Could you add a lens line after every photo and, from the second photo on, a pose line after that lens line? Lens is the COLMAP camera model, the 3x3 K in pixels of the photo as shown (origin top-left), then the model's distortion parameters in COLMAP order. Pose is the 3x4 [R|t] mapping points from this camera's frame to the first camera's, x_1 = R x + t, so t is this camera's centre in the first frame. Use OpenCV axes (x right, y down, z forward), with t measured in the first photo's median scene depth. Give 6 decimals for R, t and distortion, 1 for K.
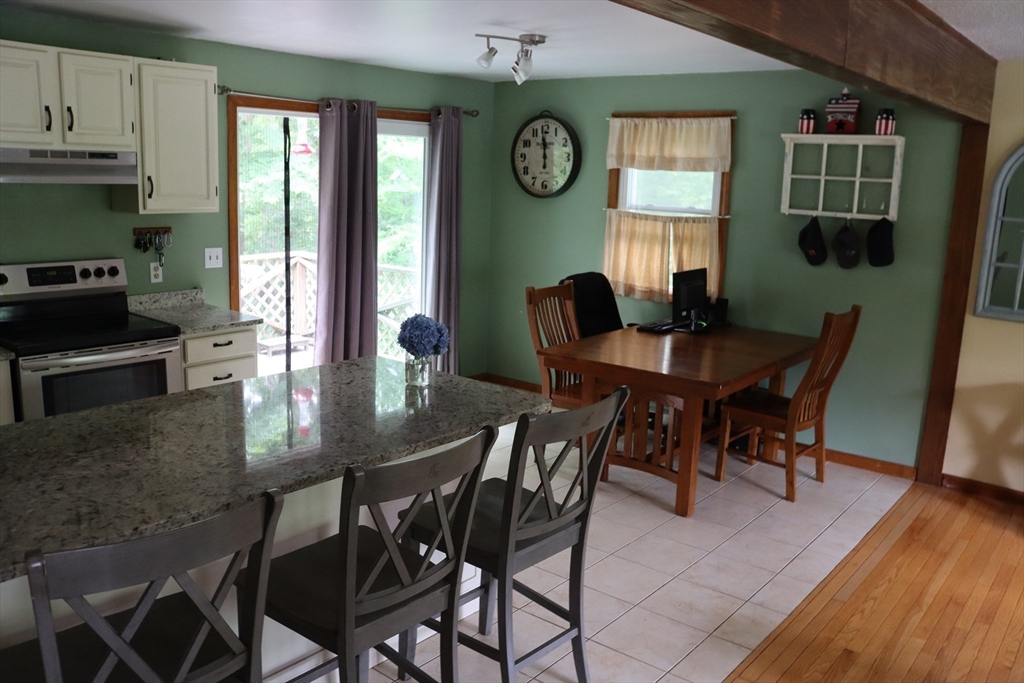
lens RADIAL K [[841.8, 0, 515.9], [0, 841.8, 346.0], [0, 0, 1]] dist [-0.161936, 0.131961]
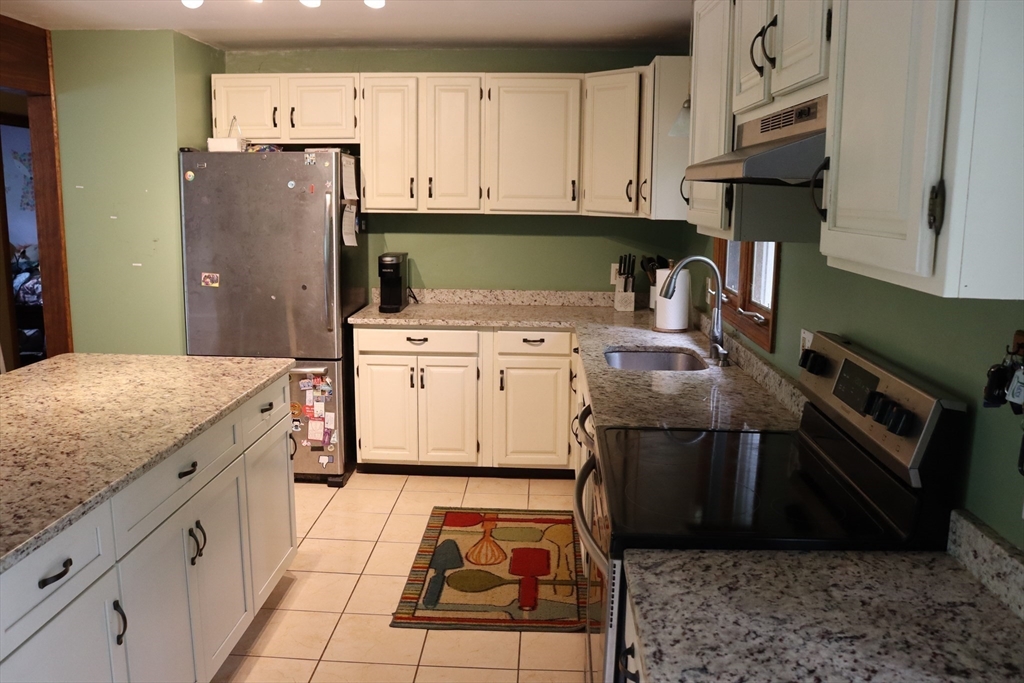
lens RADIAL K [[841.8, 0, 510.3], [0, 841.8, 349.3], [0, 0, 1]] dist [-0.161936, 0.131961]
pose [[-0.801639, 0.062573, -0.594525, -0.137767], [-0.162174, 0.934450, 0.317021, -0.223342], [0.575391, 0.350553, -0.738944, 1.228718]]
